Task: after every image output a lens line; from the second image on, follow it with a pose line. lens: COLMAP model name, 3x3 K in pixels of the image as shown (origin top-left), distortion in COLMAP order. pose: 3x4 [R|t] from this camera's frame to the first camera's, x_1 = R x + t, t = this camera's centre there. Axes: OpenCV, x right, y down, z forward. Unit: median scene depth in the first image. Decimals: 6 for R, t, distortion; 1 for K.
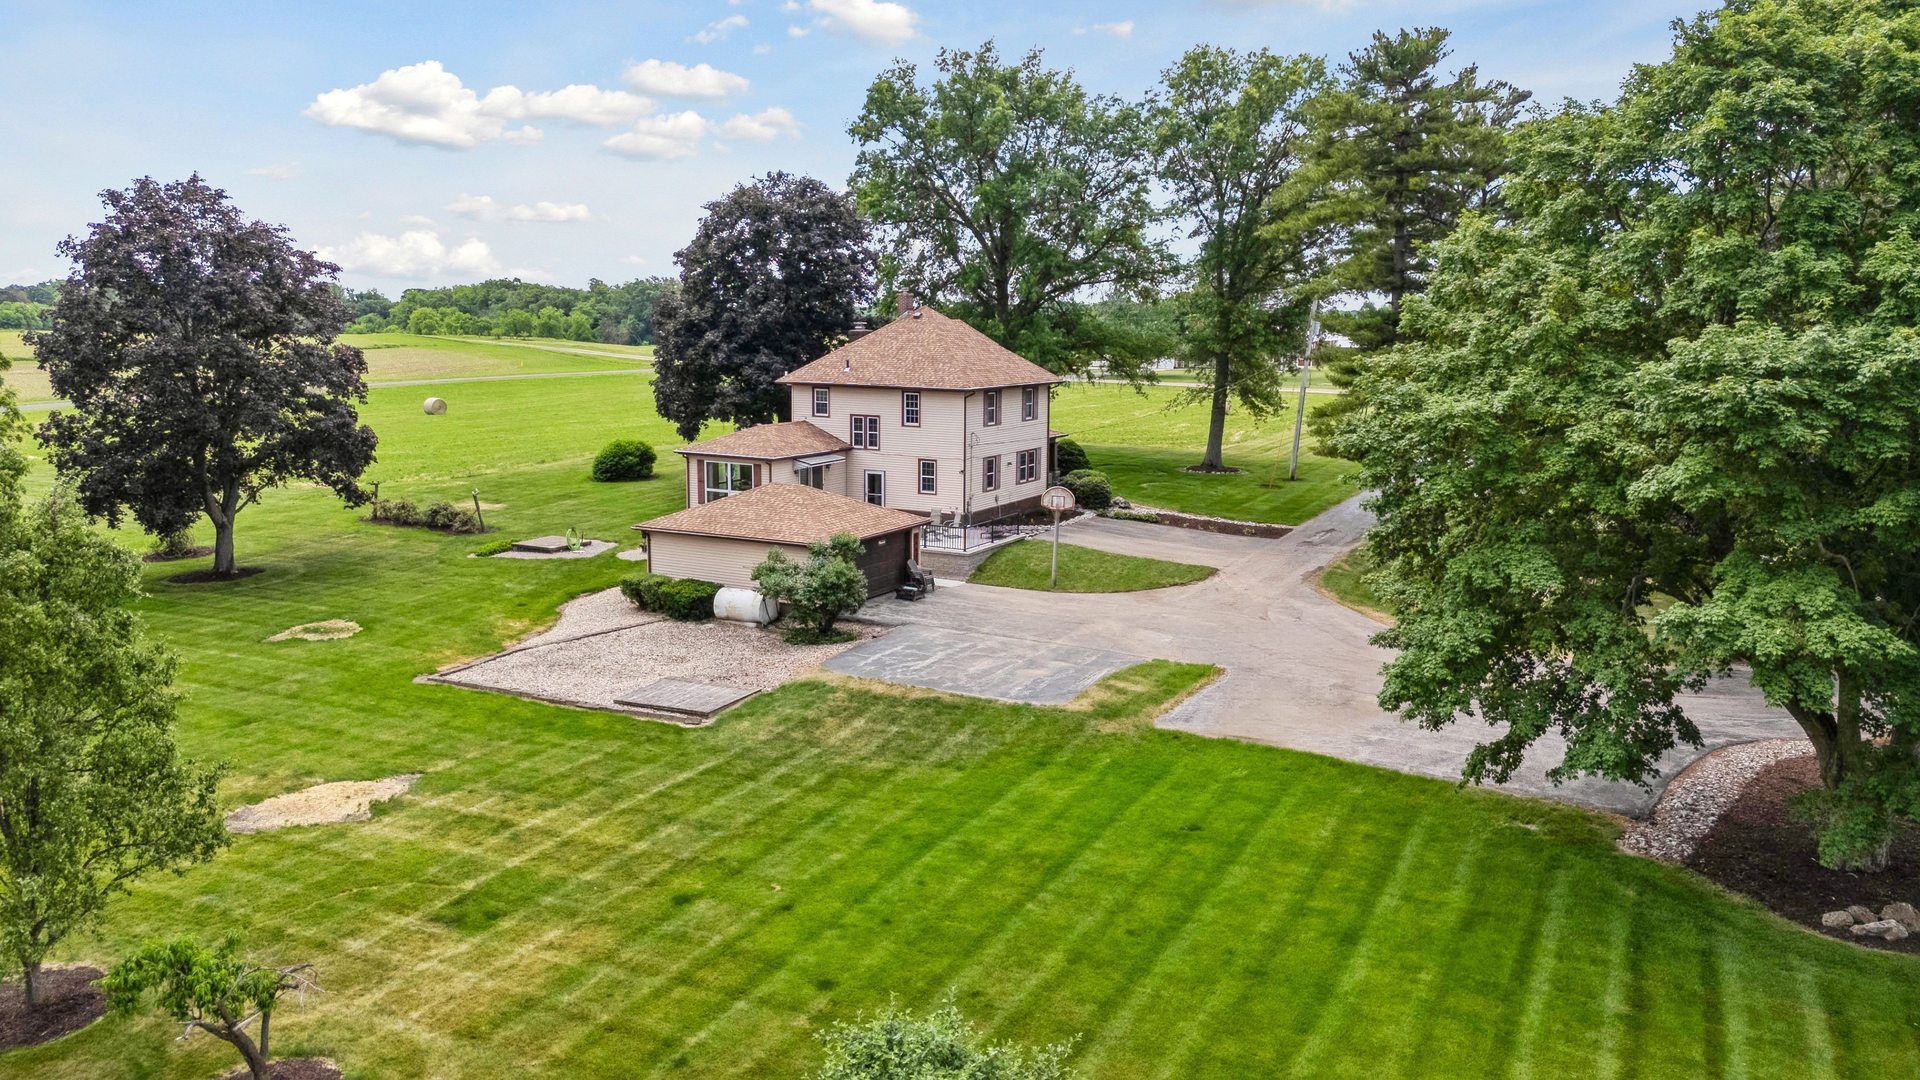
lens RADIAL K [[1403.8, 0, 957.0], [0, 1403.8, 530.3], [0, 0, 1]] dist [0.074244, -0.066188]
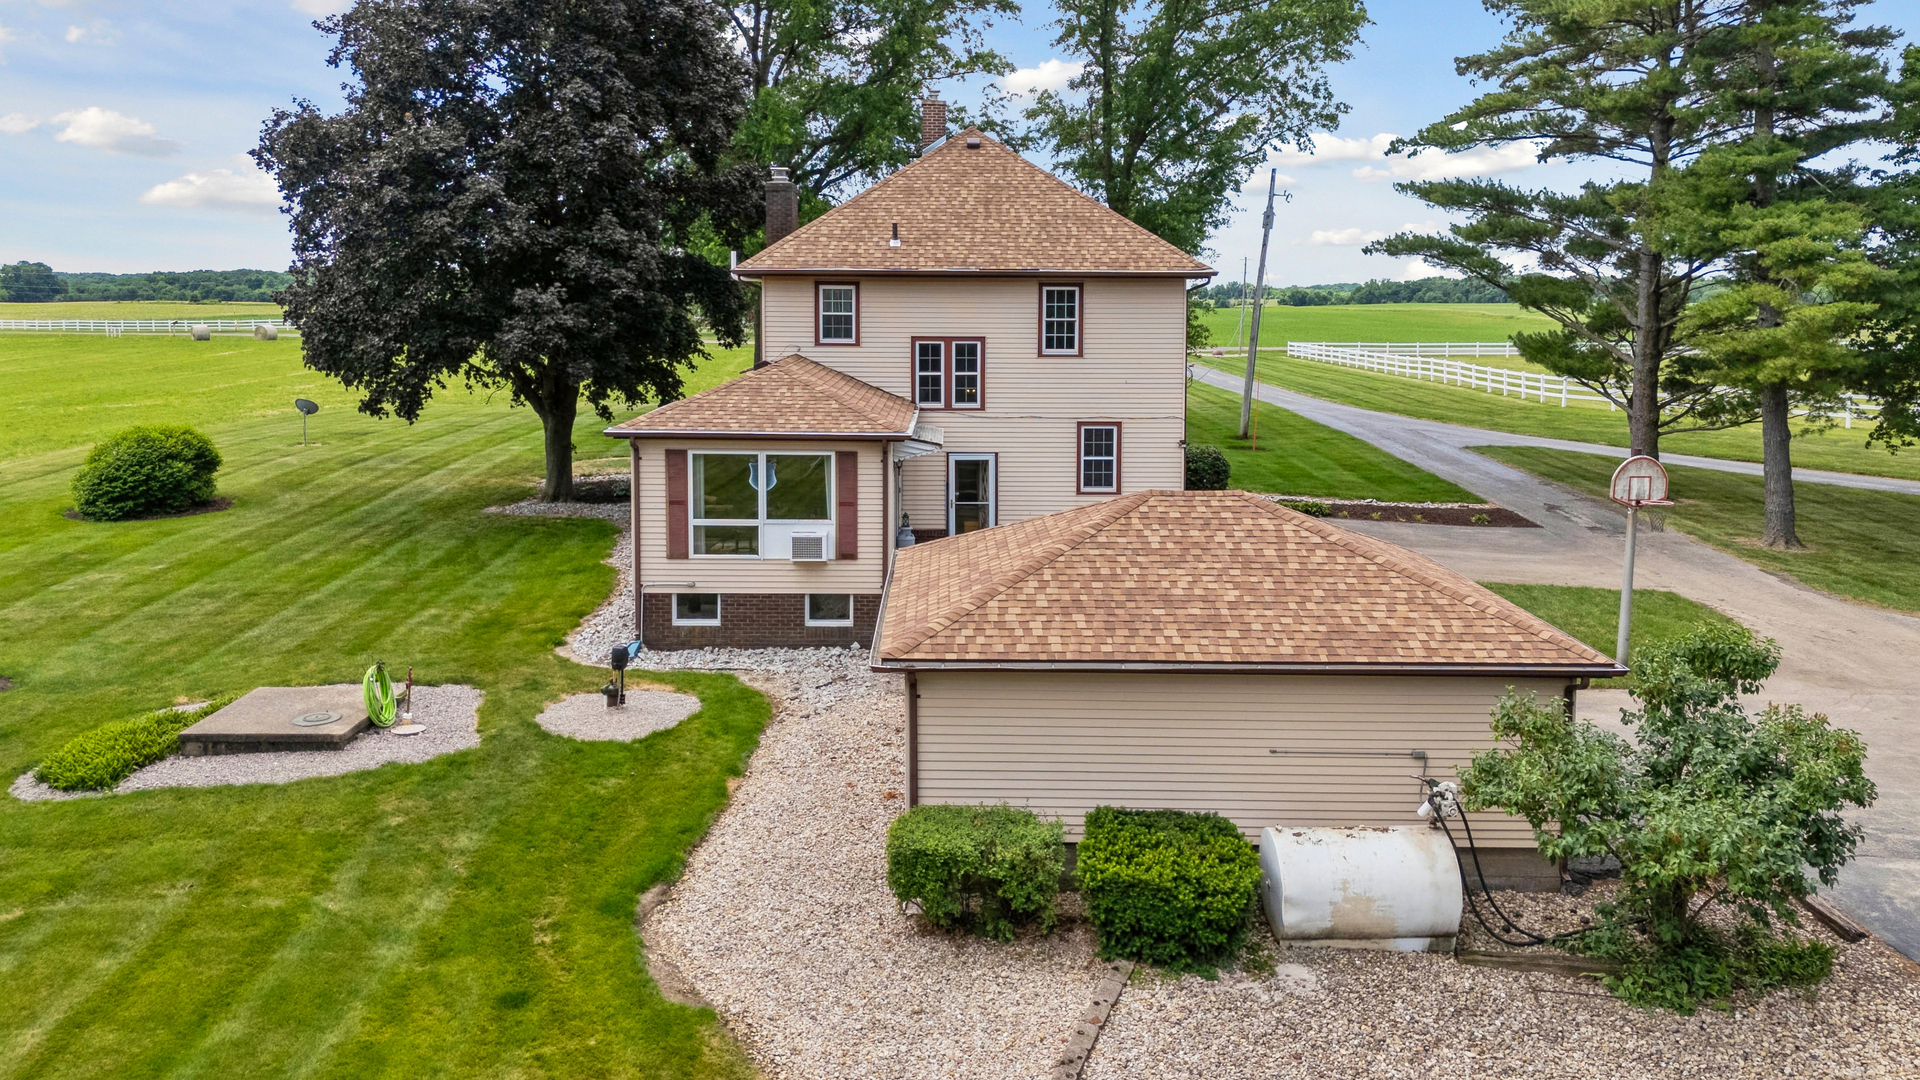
lens RADIAL K [[1403.8, 0, 957.0], [0, 1403.8, 530.3], [0, 0, 1]] dist [0.074244, -0.066188]
pose [[0.892393, -0.082865, 0.443586, -0.276881], [0.075198, 0.996558, 0.034881, -0.033526], [-0.444950, 0.002229, 0.895553, 0.574557]]
